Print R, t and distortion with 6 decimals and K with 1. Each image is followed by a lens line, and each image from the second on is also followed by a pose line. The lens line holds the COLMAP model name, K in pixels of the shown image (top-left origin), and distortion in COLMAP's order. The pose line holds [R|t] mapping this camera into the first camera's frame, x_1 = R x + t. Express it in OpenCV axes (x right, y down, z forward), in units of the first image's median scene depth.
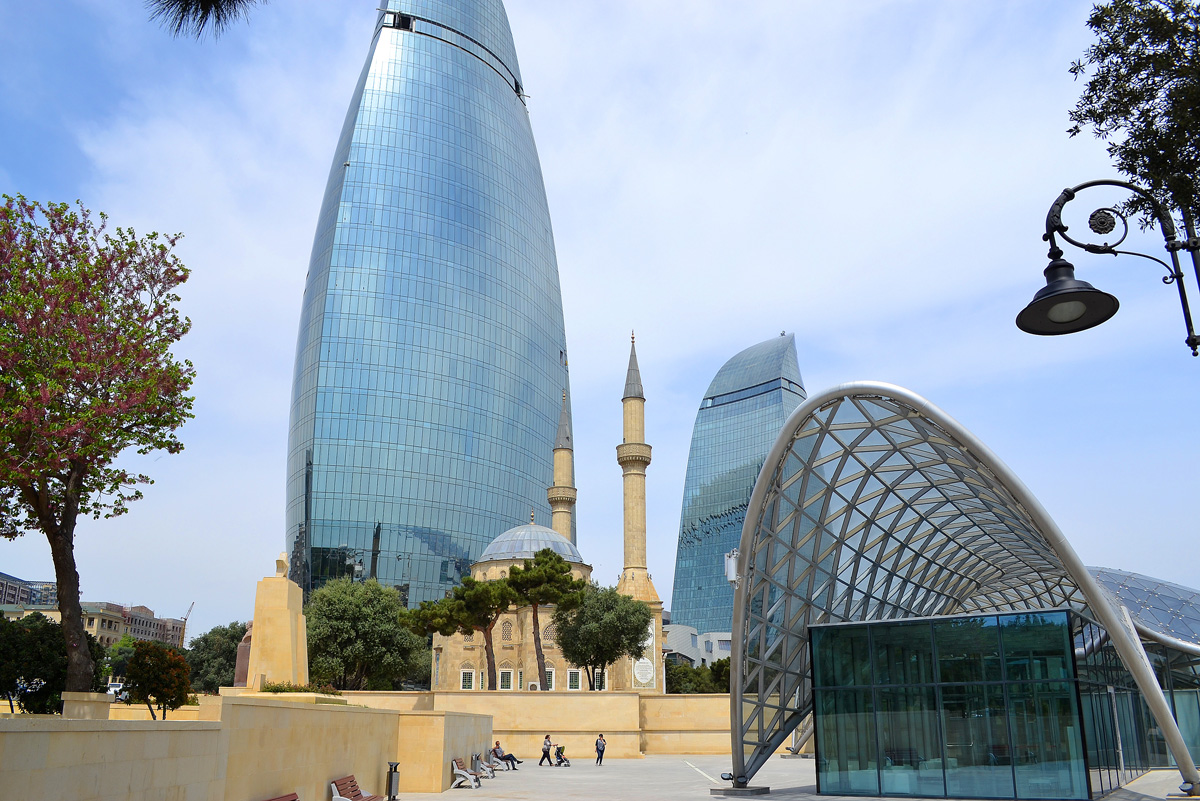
lens RADIAL K [[964.0, 0, 600.7], [0, 964.0, 412.4], [0, 0, 1]] dist [-0.084562, 0.010509]
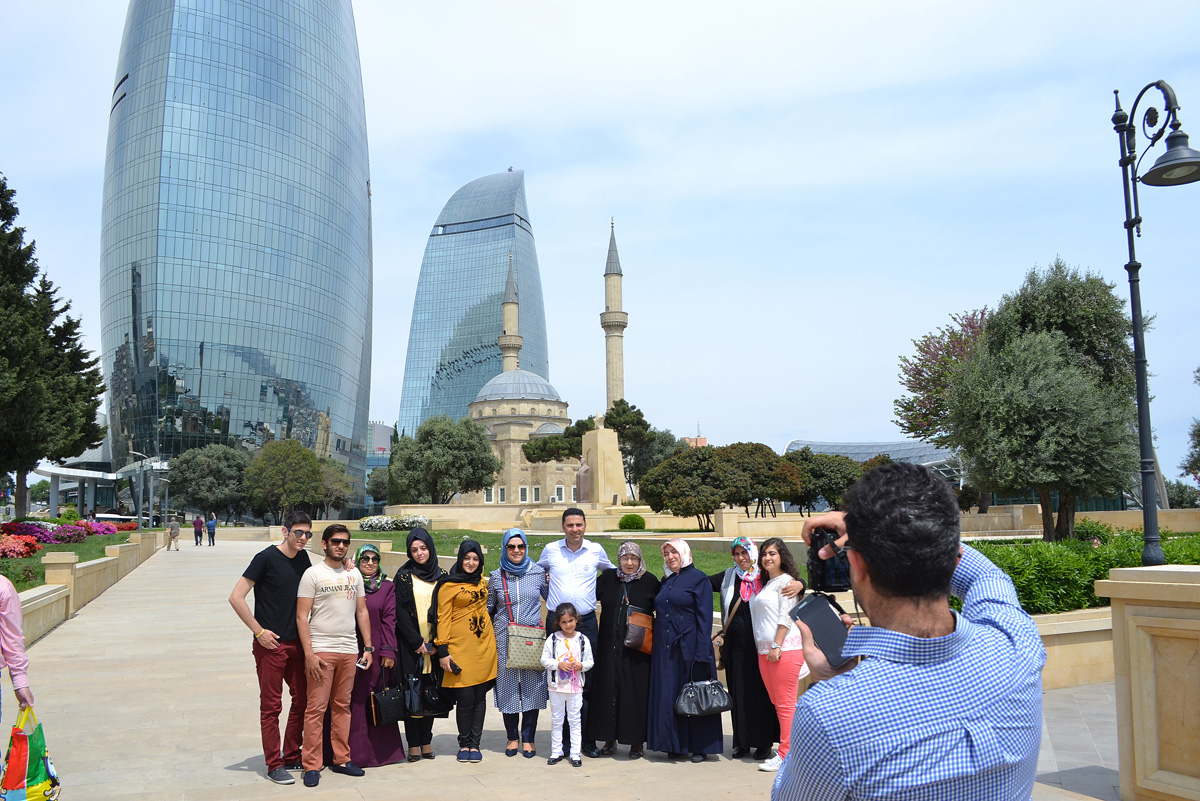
lens RADIAL K [[964.0, 0, 604.0], [0, 964.0, 411.5], [0, 0, 1]] dist [-0.084562, 0.010509]
pose [[0.928087, 0.027858, 0.371319, -0.216224], [-0.097610, 0.980527, 0.170407, -0.025546], [-0.359341, -0.194397, 0.912734, -0.083252]]
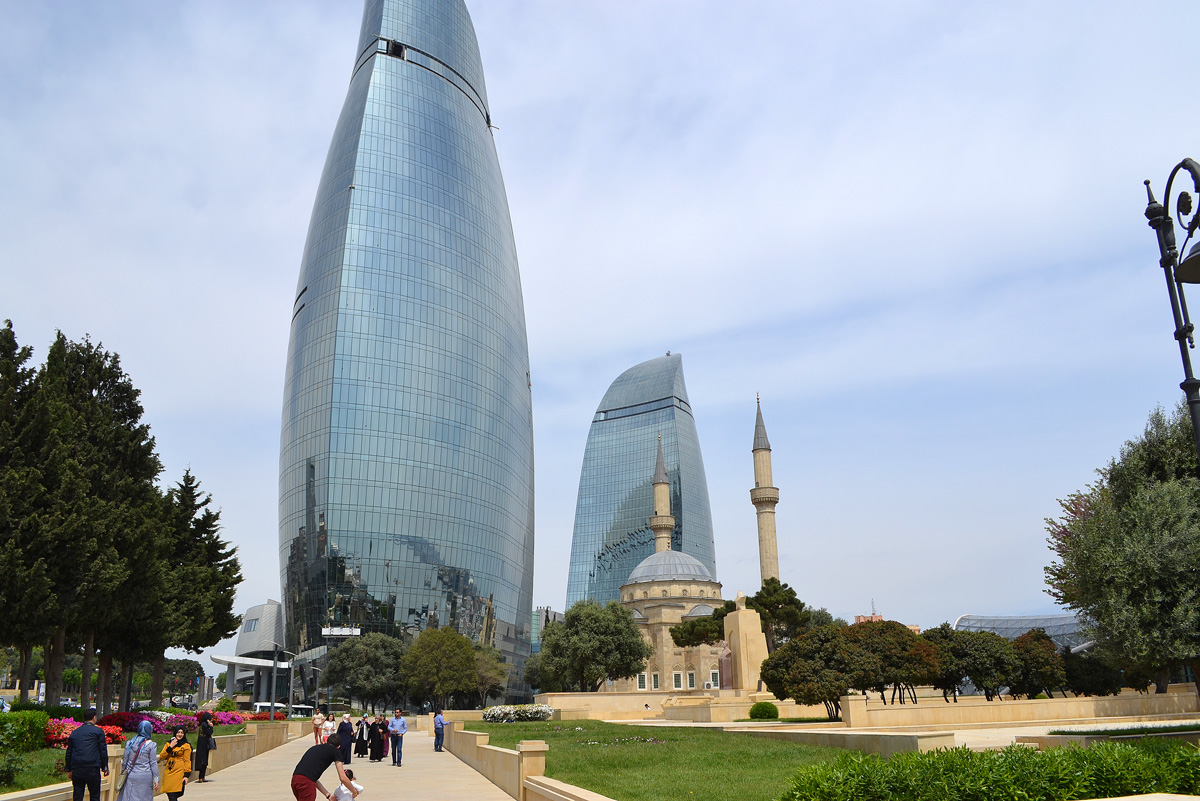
lens RADIAL K [[964.0, 0, 602.9], [0, 964.0, 413.1], [0, 0, 1]] dist [-0.084562, 0.010509]
pose [[0.979700, 0.041980, 0.196023, -0.201965], [-0.042472, 0.999096, -0.001691, -0.024926], [-0.195917, -0.006669, 0.980598, -0.080061]]
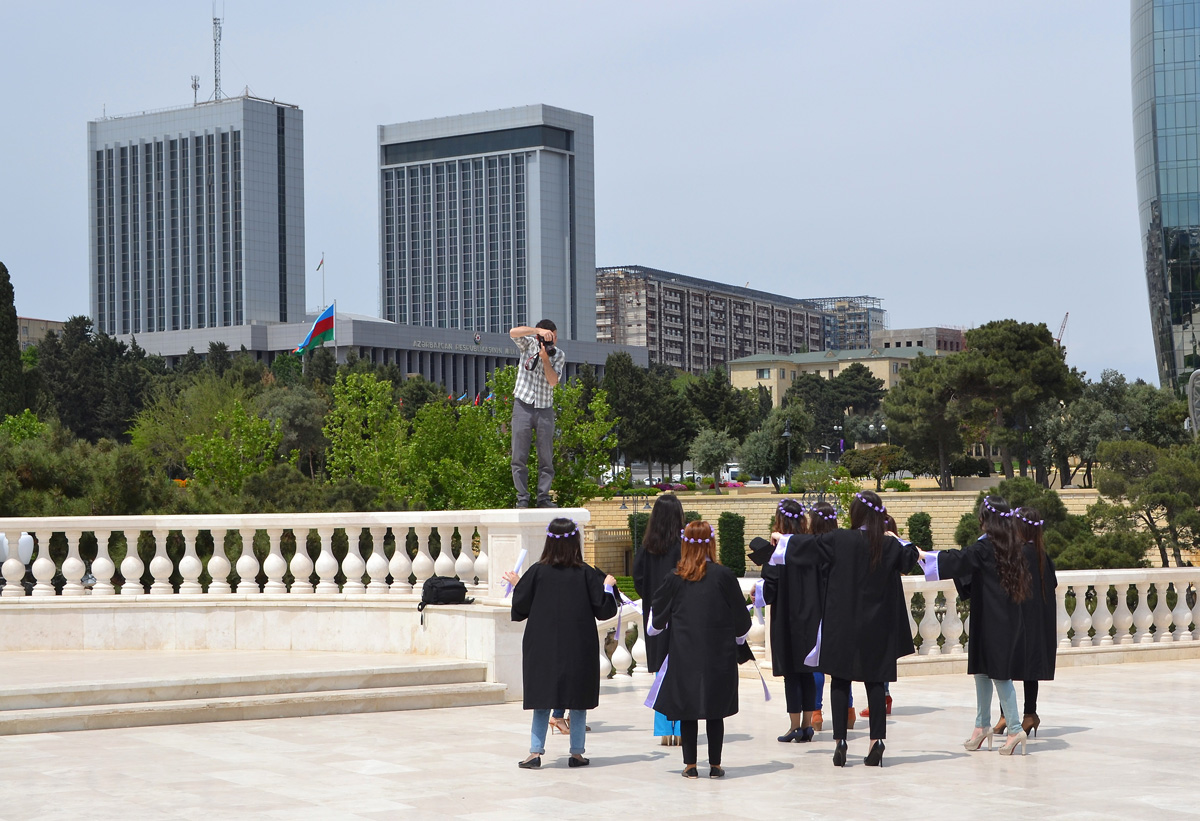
lens RADIAL K [[2244.1, 0, 703.5], [0, 2244.1, 472.0], [0, 0, 1]] dist [0.004483, 0.000000]
pose [[0.840054, -0.020451, -0.542117, 0.398642], [0.180510, 0.952887, 0.243768, -0.249566], [0.511591, -0.302636, 0.804168, -0.809215]]
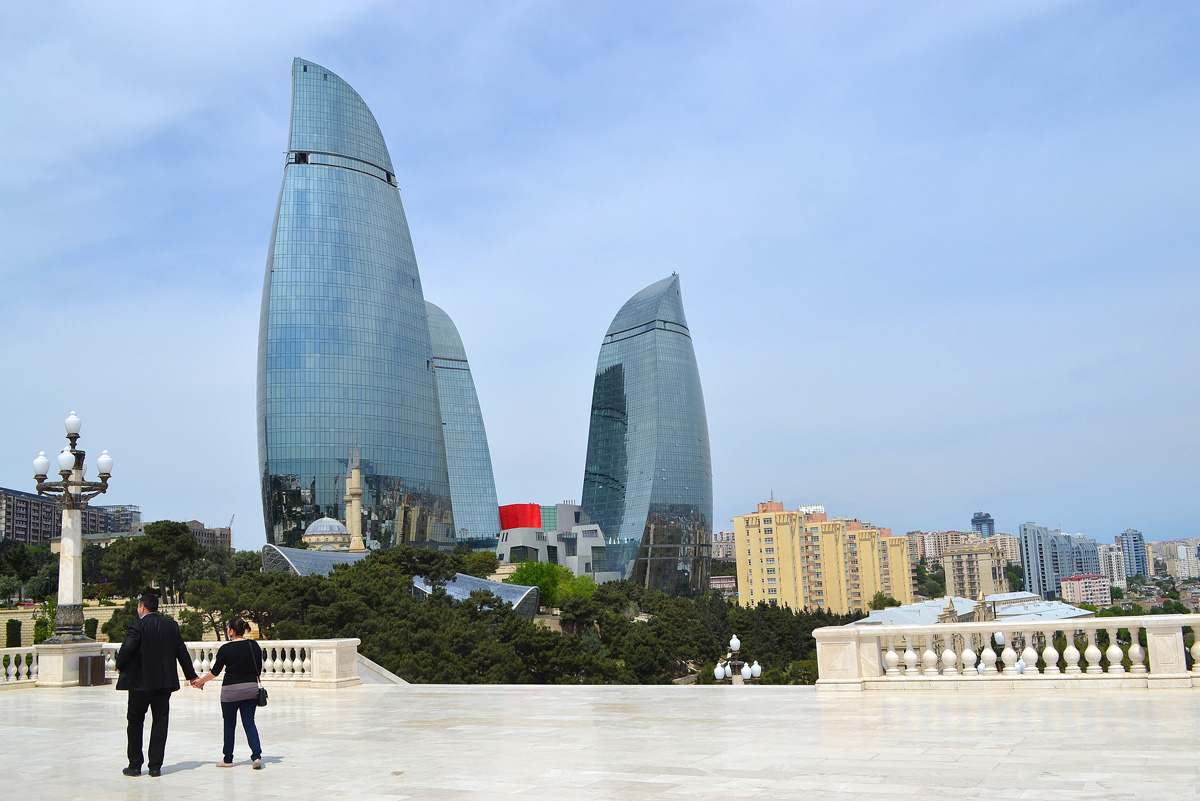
lens RADIAL K [[1062.7, 0, 596.4], [0, 1062.7, 409.8], [0, 0, 1]] dist [-0.079778, 0.010988]
pose [[0.994381, -0.064455, -0.083977, 0.444197], [0.075966, 0.986945, 0.142016, -0.251146], [0.073727, -0.147597, 0.986296, -0.814218]]
